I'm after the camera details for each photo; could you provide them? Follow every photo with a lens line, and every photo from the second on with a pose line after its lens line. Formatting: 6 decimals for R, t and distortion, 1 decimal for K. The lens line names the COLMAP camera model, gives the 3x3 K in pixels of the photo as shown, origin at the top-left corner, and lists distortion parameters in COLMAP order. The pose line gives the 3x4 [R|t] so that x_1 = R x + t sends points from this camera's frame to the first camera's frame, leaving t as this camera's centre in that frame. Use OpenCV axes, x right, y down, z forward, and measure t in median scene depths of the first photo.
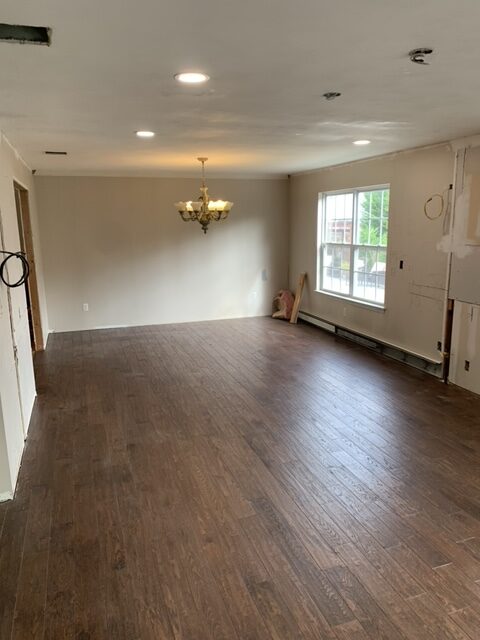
lens RADIAL K [[483.8, 0, 239.7], [0, 483.8, 320.5], [0, 0, 1]] dist [-0.002367, -0.009433]
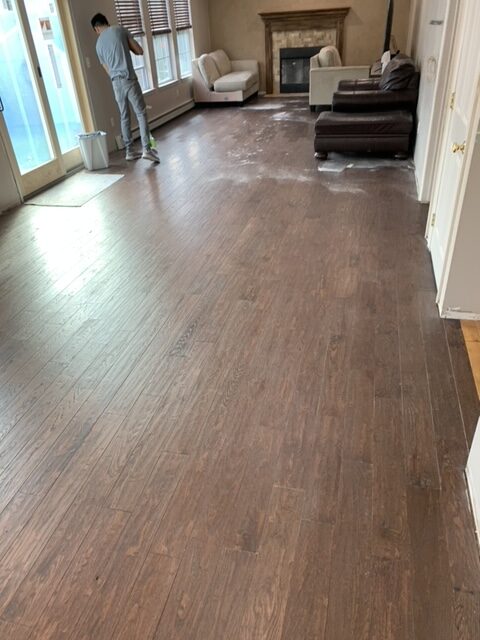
lens RADIAL K [[483.8, 0, 239.5], [0, 483.8, 320.0], [0, 0, 1]] dist [-0.002367, -0.009433]
pose [[-0.838923, -0.229614, 0.493442, -0.506903], [0.183923, 0.733698, 0.654110, -0.260891], [-0.512230, 0.639503, -0.573285, 1.447408]]
